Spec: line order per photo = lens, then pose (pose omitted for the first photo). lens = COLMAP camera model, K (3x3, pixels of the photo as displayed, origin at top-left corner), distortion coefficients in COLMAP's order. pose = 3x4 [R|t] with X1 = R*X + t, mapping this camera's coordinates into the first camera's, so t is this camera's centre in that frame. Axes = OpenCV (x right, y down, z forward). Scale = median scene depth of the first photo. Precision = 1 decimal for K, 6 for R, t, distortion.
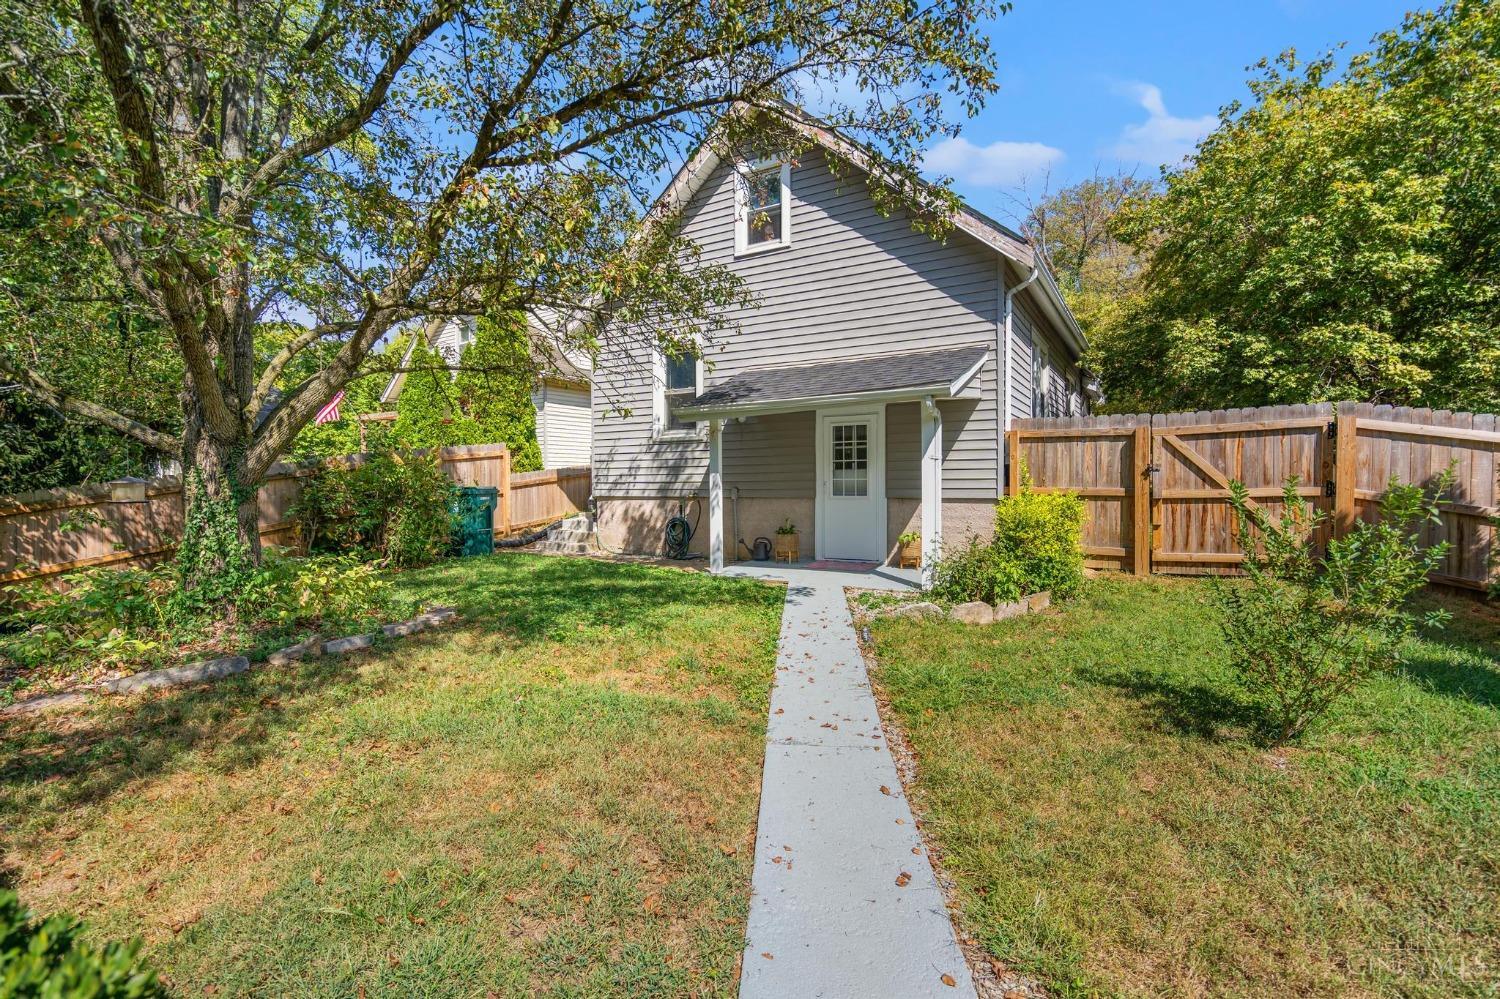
lens RADIAL K [[709.9, 0, 723.9], [0, 709.9, 495.3], [0, 0, 1]] dist [0.000093, 0.000252]
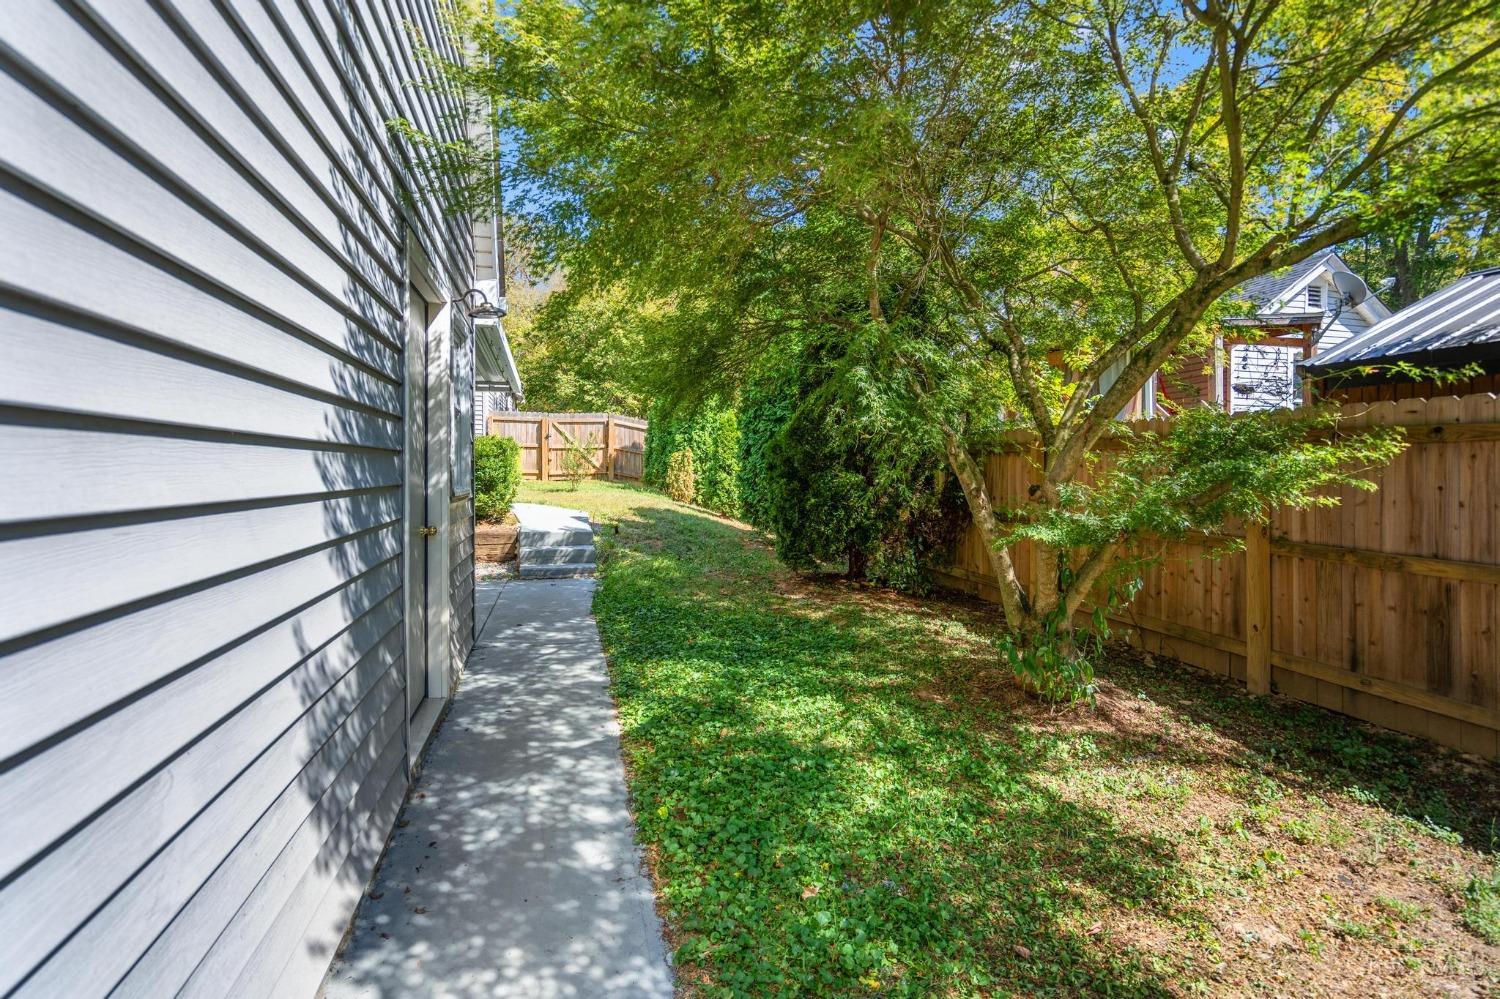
lens RADIAL K [[709.9, 0, 723.9], [0, 709.9, 495.3], [0, 0, 1]] dist [0.000093, 0.000252]
pose [[0.715295, -0.011103, 0.698734, -0.624923], [-0.000445, 0.999866, 0.016343, 0.120122], [-0.698822, -0.012001, 0.715195, -1.086251]]
